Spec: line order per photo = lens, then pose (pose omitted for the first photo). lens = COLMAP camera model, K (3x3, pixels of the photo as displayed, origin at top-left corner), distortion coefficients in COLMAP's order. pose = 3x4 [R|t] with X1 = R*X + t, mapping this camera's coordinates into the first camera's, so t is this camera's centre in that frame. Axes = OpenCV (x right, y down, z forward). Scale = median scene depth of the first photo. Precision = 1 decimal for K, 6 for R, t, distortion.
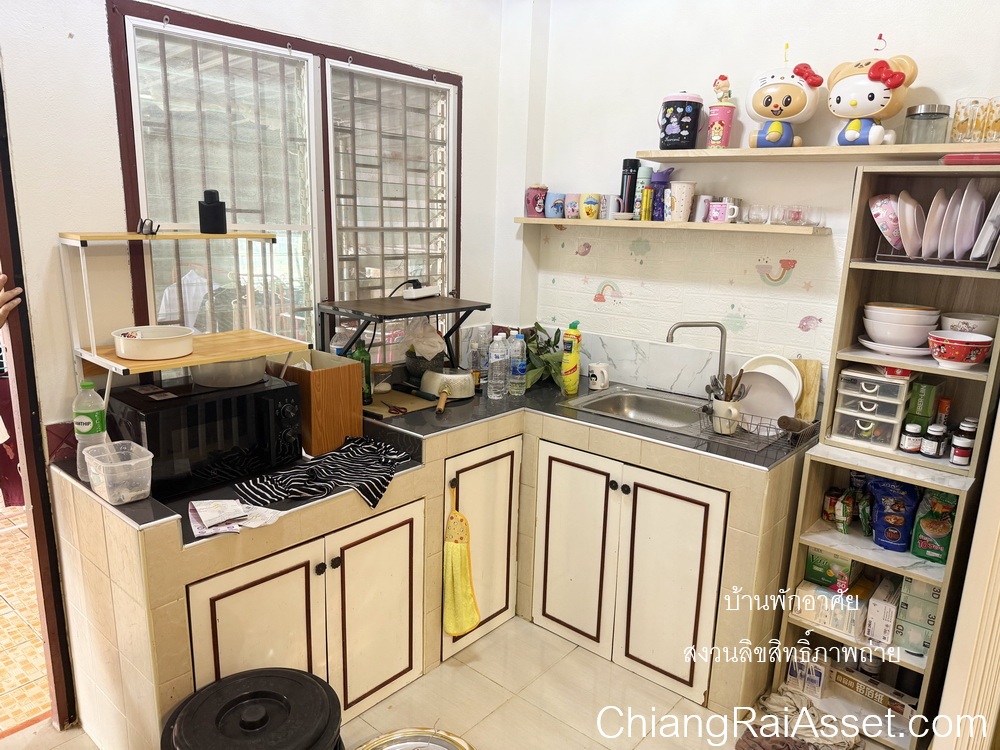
lens RADIAL K [[702.1, 0, 516.2], [0, 702.1, 374.0], [0, 0, 1]] dist [0.126505, -0.210230]
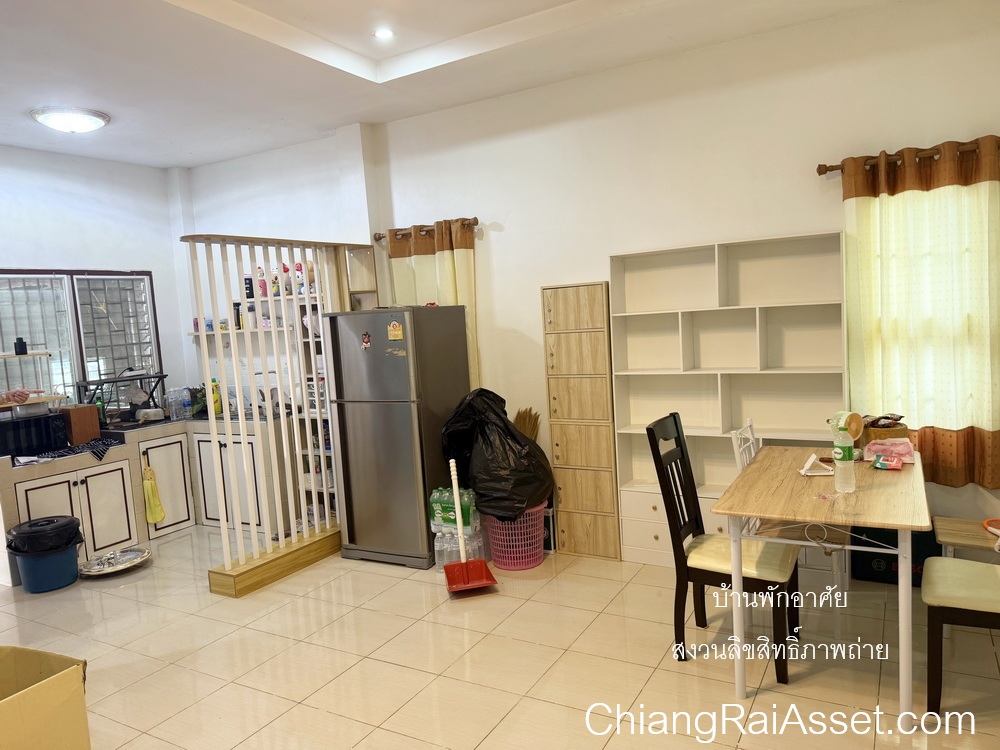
lens RADIAL K [[696.1, 0, 500.0], [0, 696.1, 375.0], [0, 0, 1]] dist [-0.001928, 0.000570]
pose [[0.978236, -0.114727, 0.172892, 0.659885], [0.137518, 0.982430, -0.126172, 0.344946], [-0.155379, 0.147202, 0.976826, -1.362865]]
